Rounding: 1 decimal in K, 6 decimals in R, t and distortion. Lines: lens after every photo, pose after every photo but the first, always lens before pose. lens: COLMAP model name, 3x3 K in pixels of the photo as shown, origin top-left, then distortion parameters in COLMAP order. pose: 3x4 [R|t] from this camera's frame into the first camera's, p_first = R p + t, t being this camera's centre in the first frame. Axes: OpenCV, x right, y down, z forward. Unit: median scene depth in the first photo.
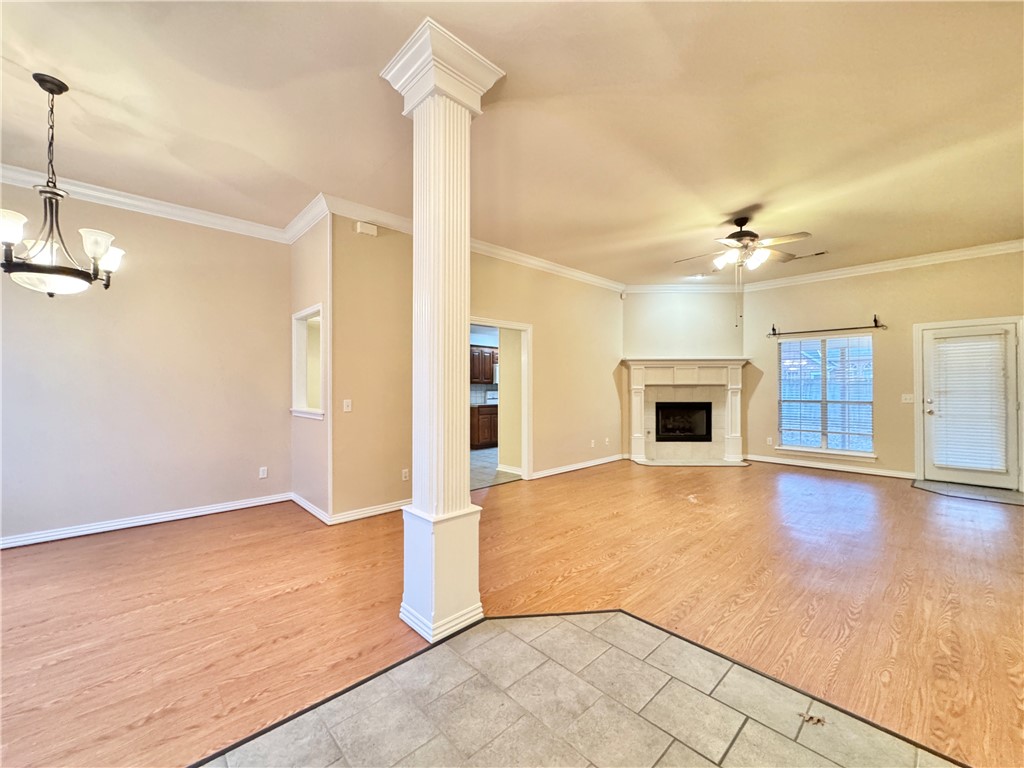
lens RADIAL K [[405.5, 0, 512.0], [0, 405.5, 384.0], [0, 0, 1]] dist [-0.025059, 0.000052]
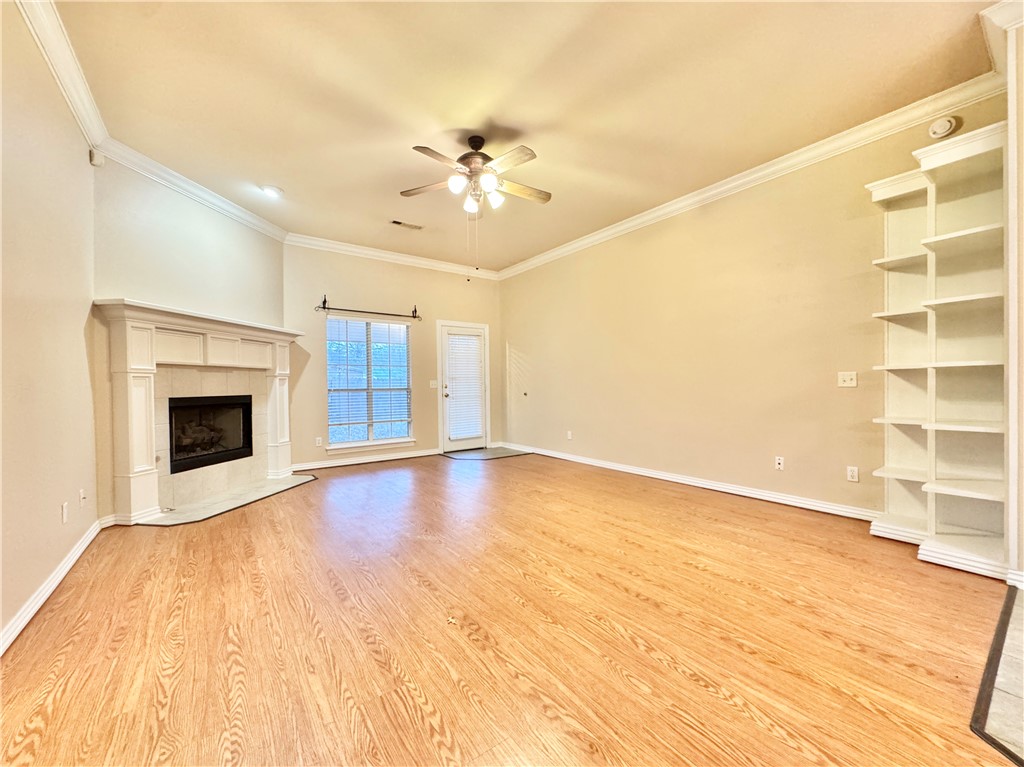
lens RADIAL K [[411.2, 0, 512.0], [0, 411.2, 383.5], [0, 0, 1]] dist [-0.004547, -0.000228]
pose [[0.118493, 0.002433, 0.992952, -0.136404], [0.006960, 0.999970, -0.003281, 0.038217], [-0.992931, 0.007300, 0.118472, 0.609610]]
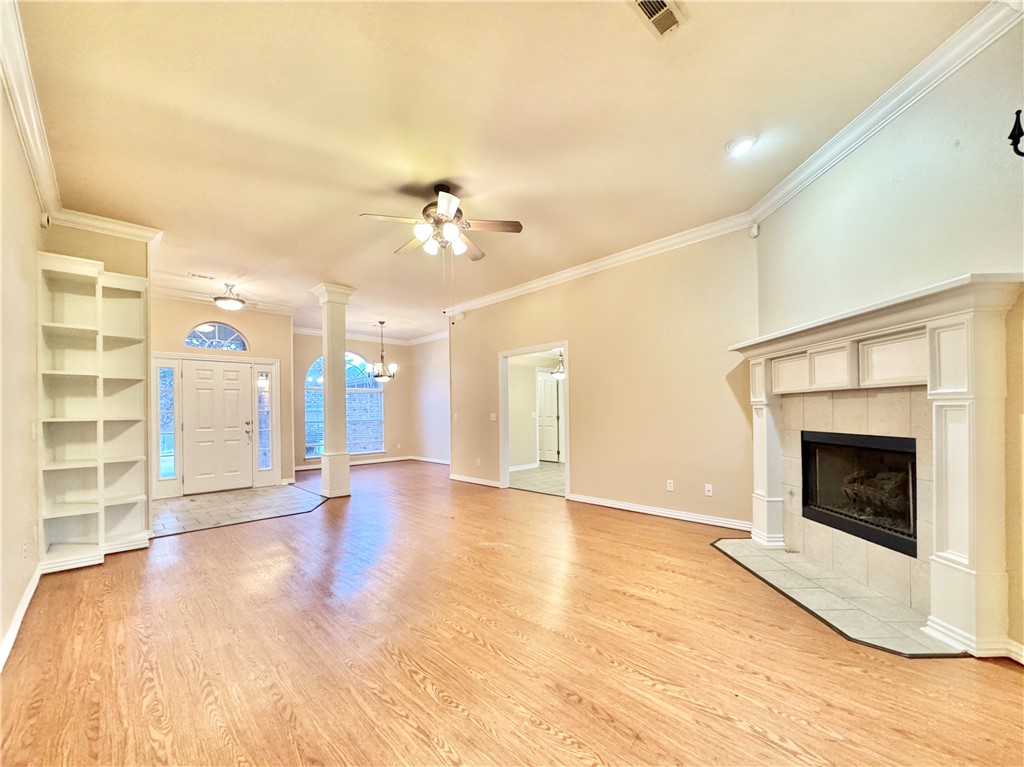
lens RADIAL K [[416.4, 0, 510.4], [0, 416.4, 411.6], [0, 0, 1]] dist [-0.000929, -0.000045]
pose [[0.018938, -0.000979, -0.999820, 0.998539], [0.018028, 0.999837, -0.000637, 0.020999], [0.999658, -0.018012, 0.018953, 0.798762]]
